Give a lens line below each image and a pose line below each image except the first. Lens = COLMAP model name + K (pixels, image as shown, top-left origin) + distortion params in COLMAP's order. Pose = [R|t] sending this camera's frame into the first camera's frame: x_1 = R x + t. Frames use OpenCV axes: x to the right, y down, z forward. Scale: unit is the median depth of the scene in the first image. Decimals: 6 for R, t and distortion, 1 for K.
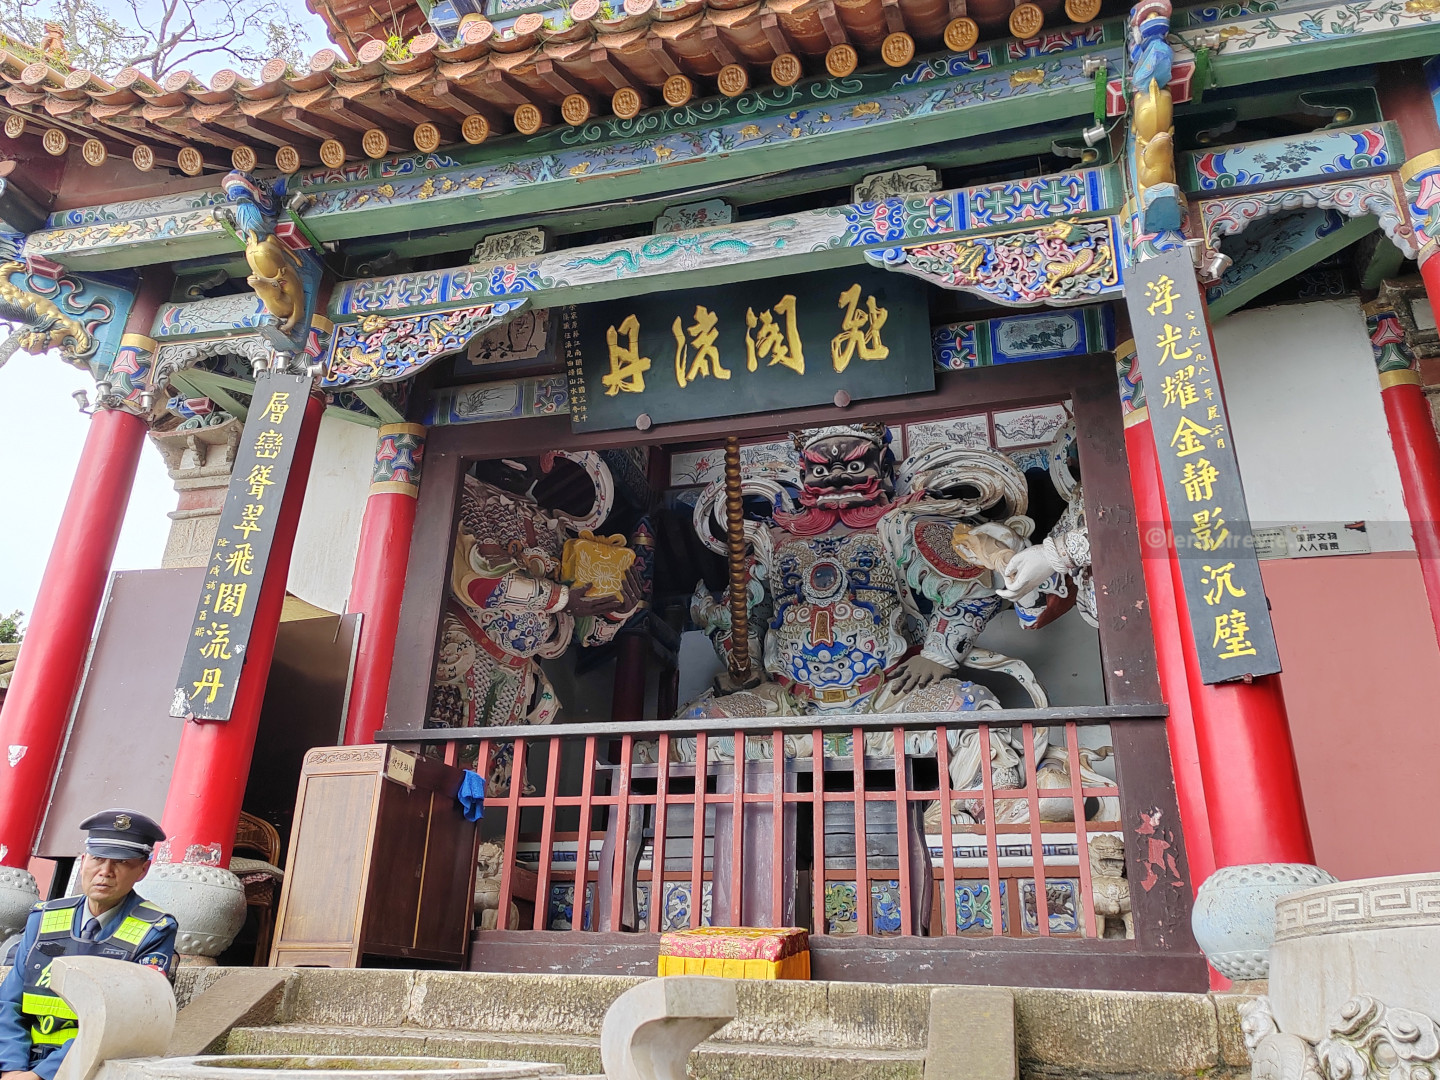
lens RADIAL K [[1163.4, 0, 720.0], [0, 1163.4, 540.0], [0, 0, 1]] dist [0.150241, -0.001439]
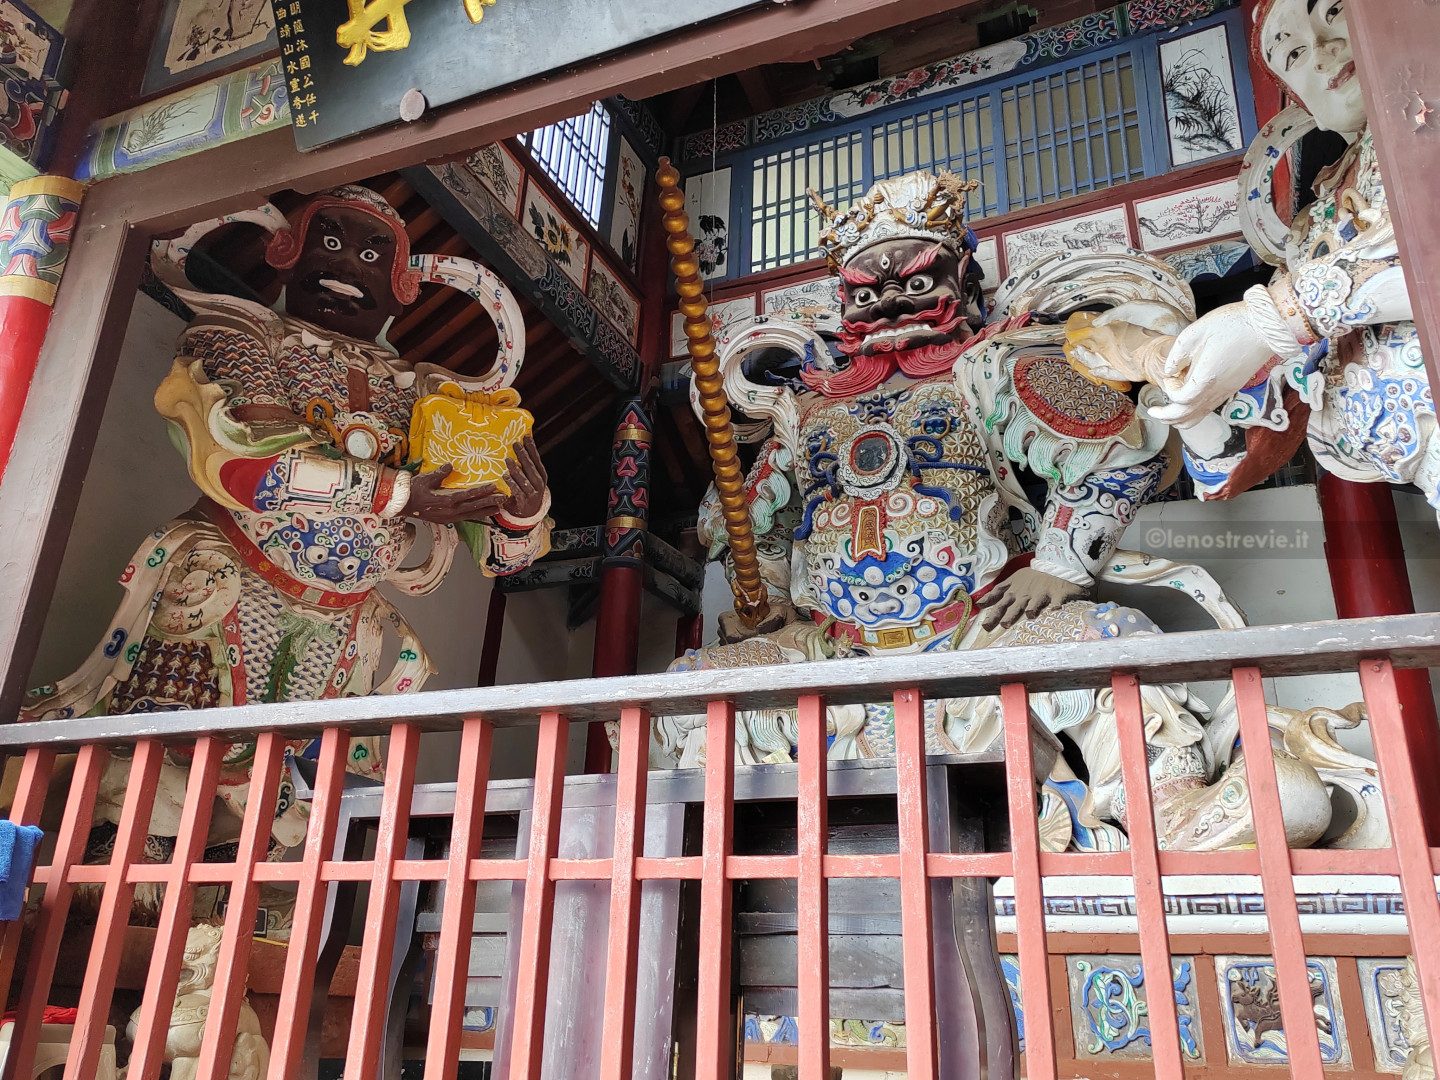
lens RADIAL K [[1165.5, 0, 720.0], [0, 1165.5, 540.0], [0, 0, 1]] dist [0.034953, -0.001273]
pose [[0.990982, -0.051850, -0.123553, 0.085442], [0.055901, 0.997999, 0.029545, 0.056487], [0.121774, -0.036185, 0.991898, 0.363710]]
